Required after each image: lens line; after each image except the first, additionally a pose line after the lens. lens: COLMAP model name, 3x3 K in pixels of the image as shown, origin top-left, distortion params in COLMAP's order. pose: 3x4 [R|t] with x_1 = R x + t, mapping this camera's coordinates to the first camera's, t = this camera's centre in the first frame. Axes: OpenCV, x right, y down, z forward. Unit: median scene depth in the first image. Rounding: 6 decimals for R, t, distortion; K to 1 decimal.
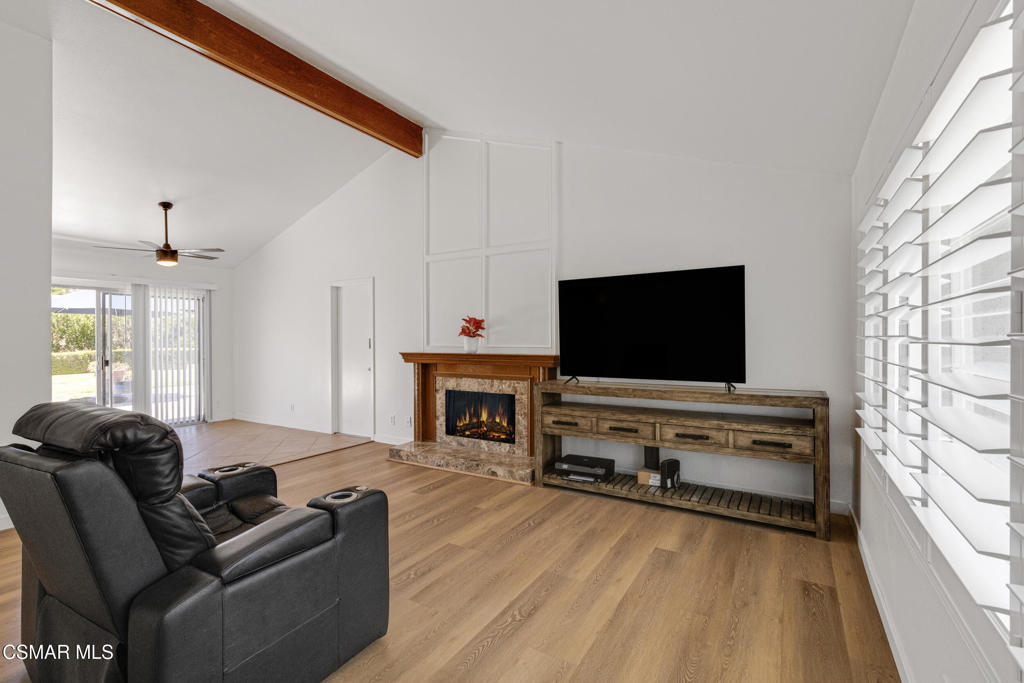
lens RADIAL K [[517.0, 0, 512.0], [0, 517.0, 341.5], [0, 0, 1]] dist [-0.000859, -0.000073]
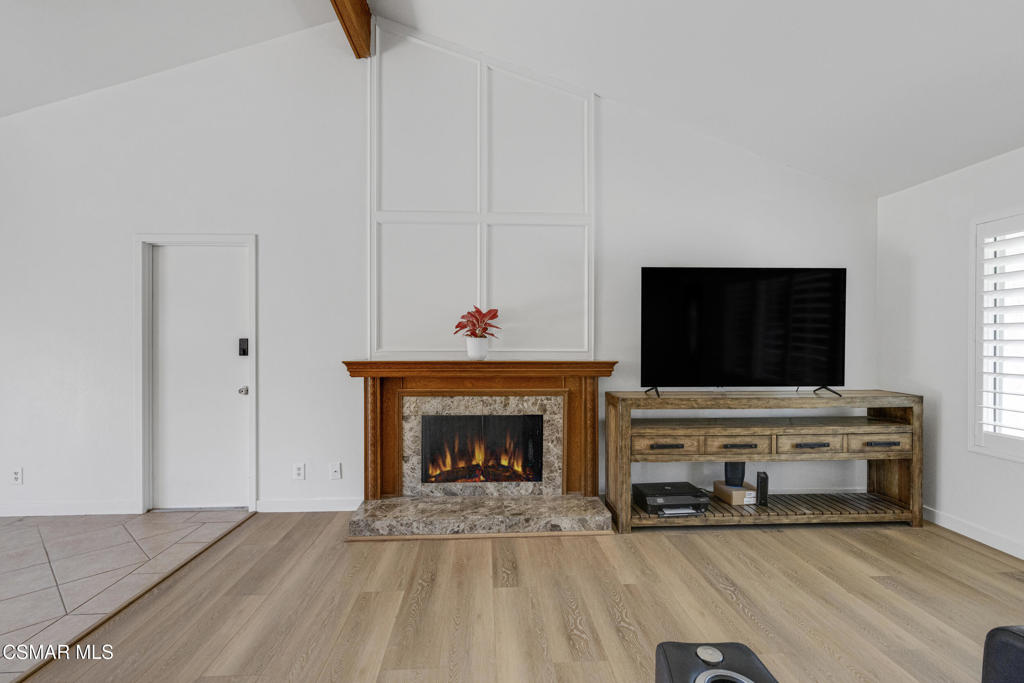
lens RADIAL K [[517.0, 0, 512.0], [0, 517.0, 341.5], [0, 0, 1]] dist [-0.000859, -0.000073]
pose [[0.793532, 0.003874, 0.608516, -0.487780], [-0.001090, 0.999987, -0.004945, 0.000466], [-0.608527, 0.003261, 0.793527, 0.435945]]
